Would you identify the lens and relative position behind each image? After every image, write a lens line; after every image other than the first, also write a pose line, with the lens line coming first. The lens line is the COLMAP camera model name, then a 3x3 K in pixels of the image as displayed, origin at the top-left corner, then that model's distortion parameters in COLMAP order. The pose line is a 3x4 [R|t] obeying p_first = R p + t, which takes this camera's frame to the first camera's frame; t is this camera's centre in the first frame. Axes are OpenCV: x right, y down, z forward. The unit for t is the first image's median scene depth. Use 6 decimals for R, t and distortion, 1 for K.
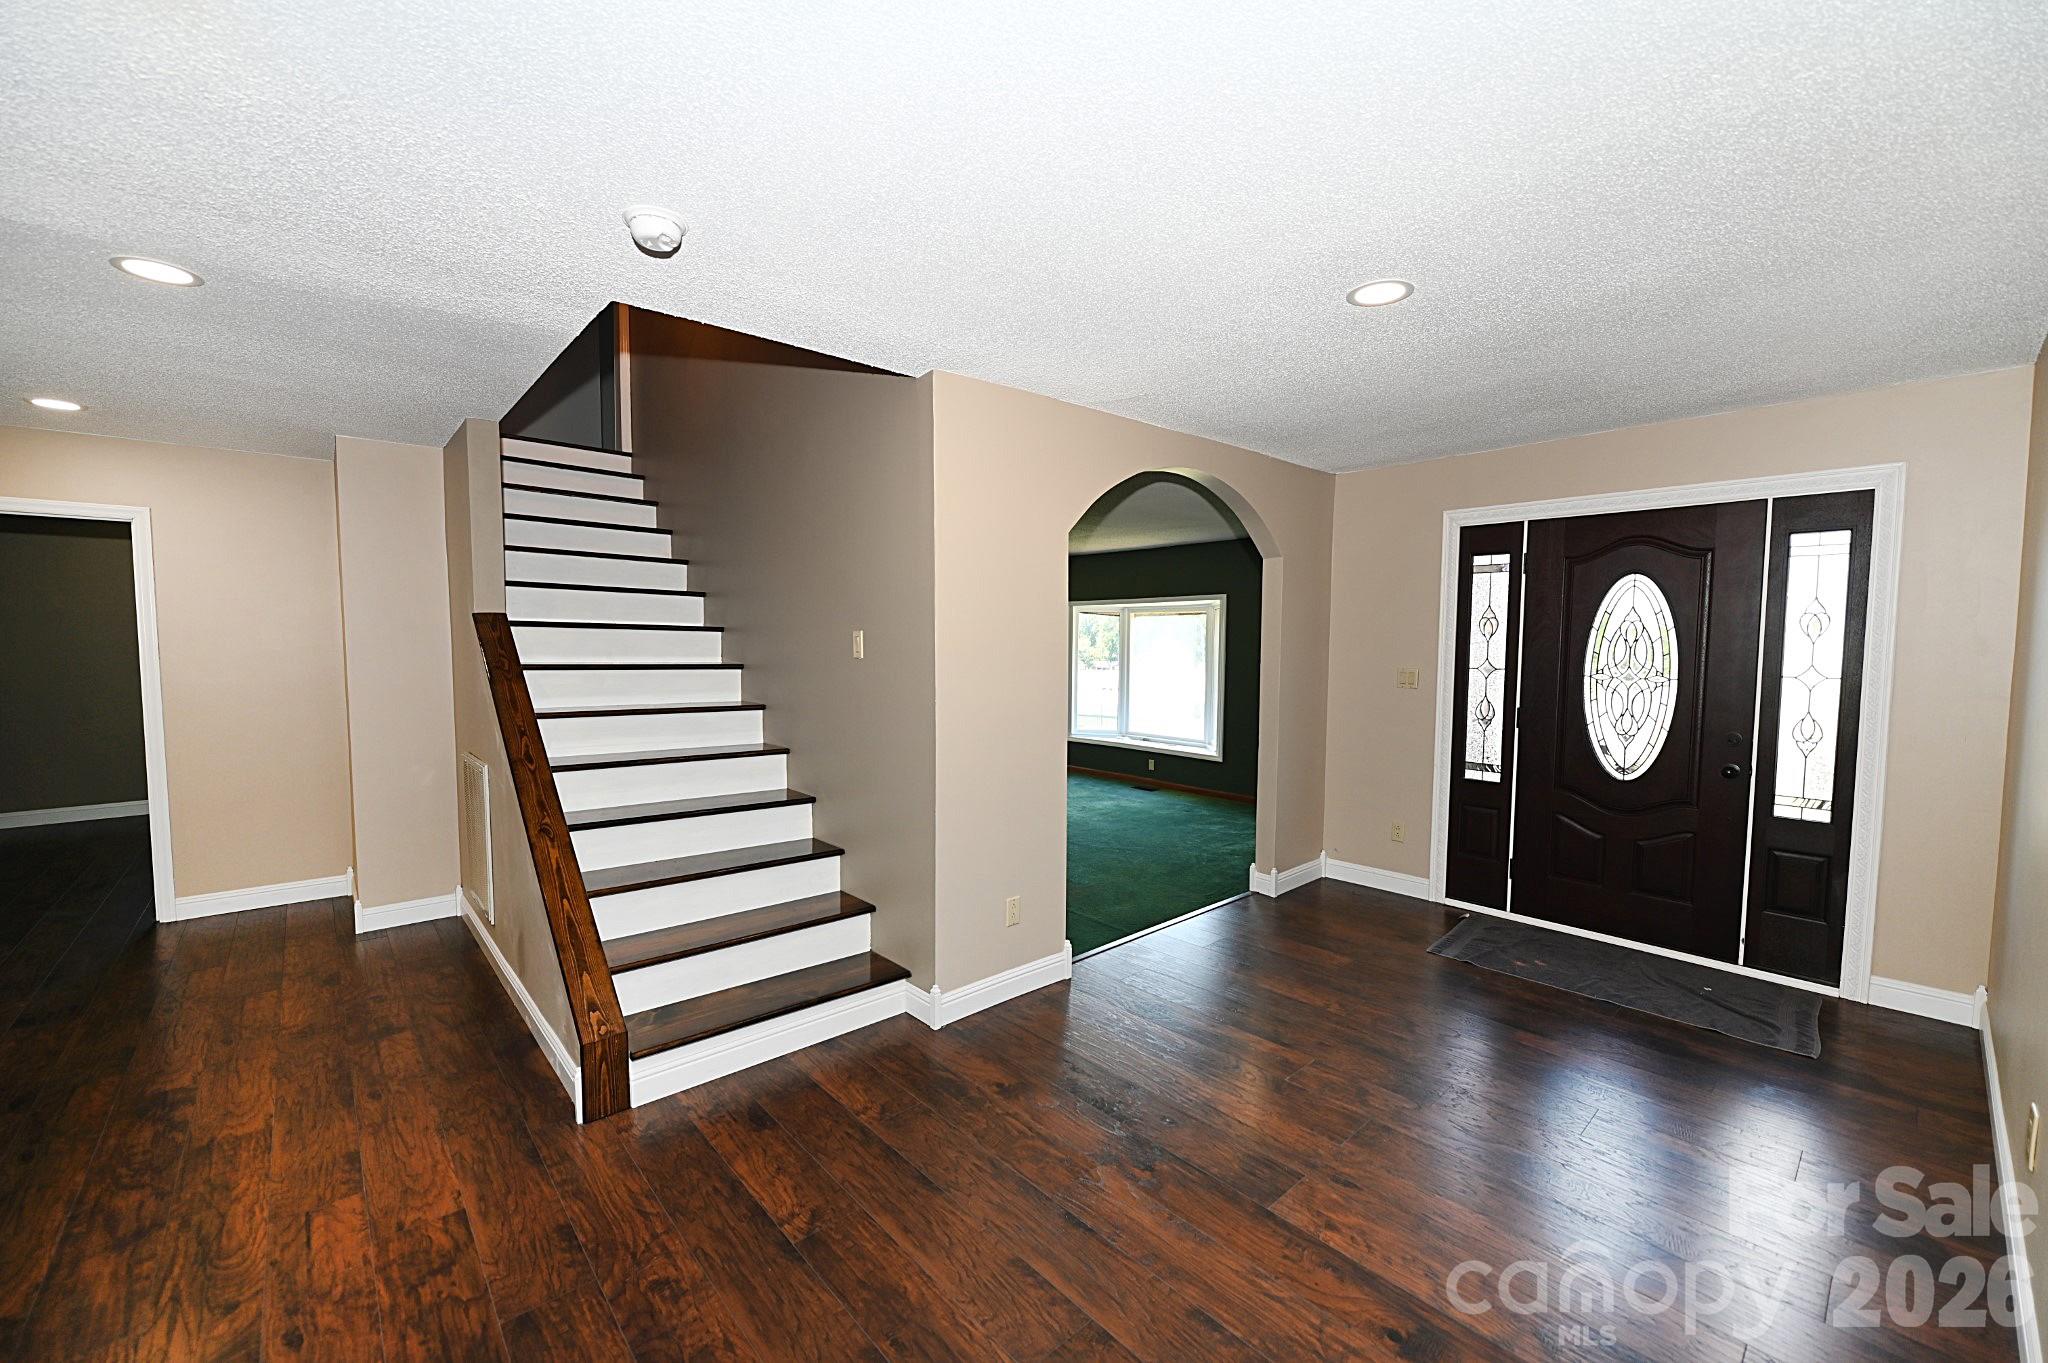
lens RADIAL K [[805.7, 0, 1023.3], [0, 805.7, 688.0], [0, 0, 1]] dist [-0.006755, -0.000483]
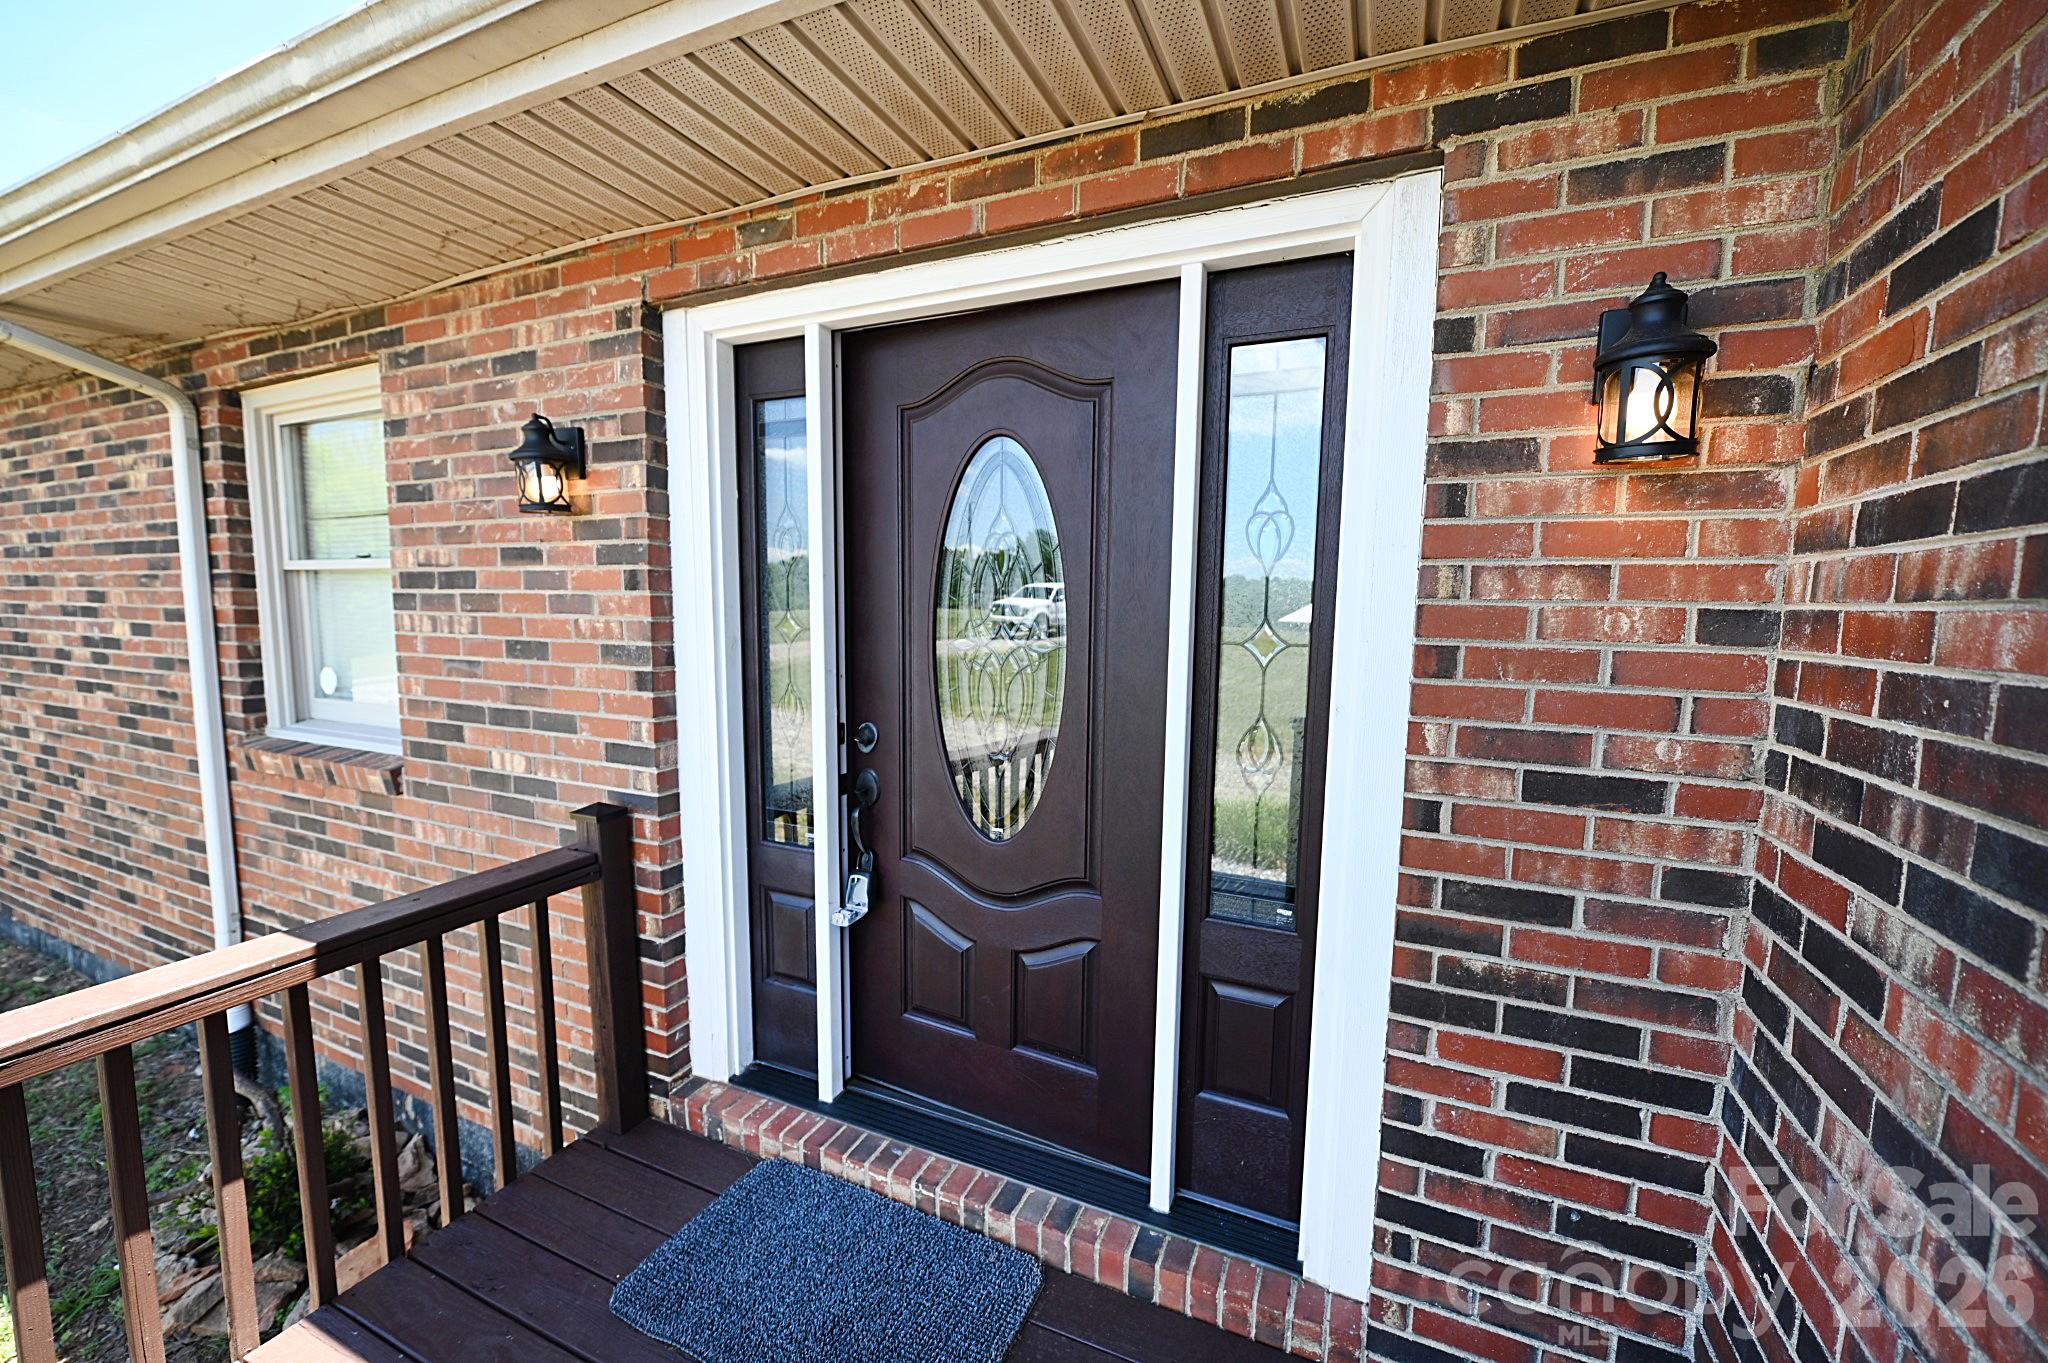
lens RADIAL K [[805.7, 0, 1023.3], [0, 805.7, 688.0], [0, 0, 1]] dist [-0.006755, -0.000483]
pose [[0.882395, -0.049601, 0.467887, 0.559963], [0.024608, 0.997932, 0.059384, -0.017122], [-0.469865, -0.040886, 0.881791, 0.570290]]
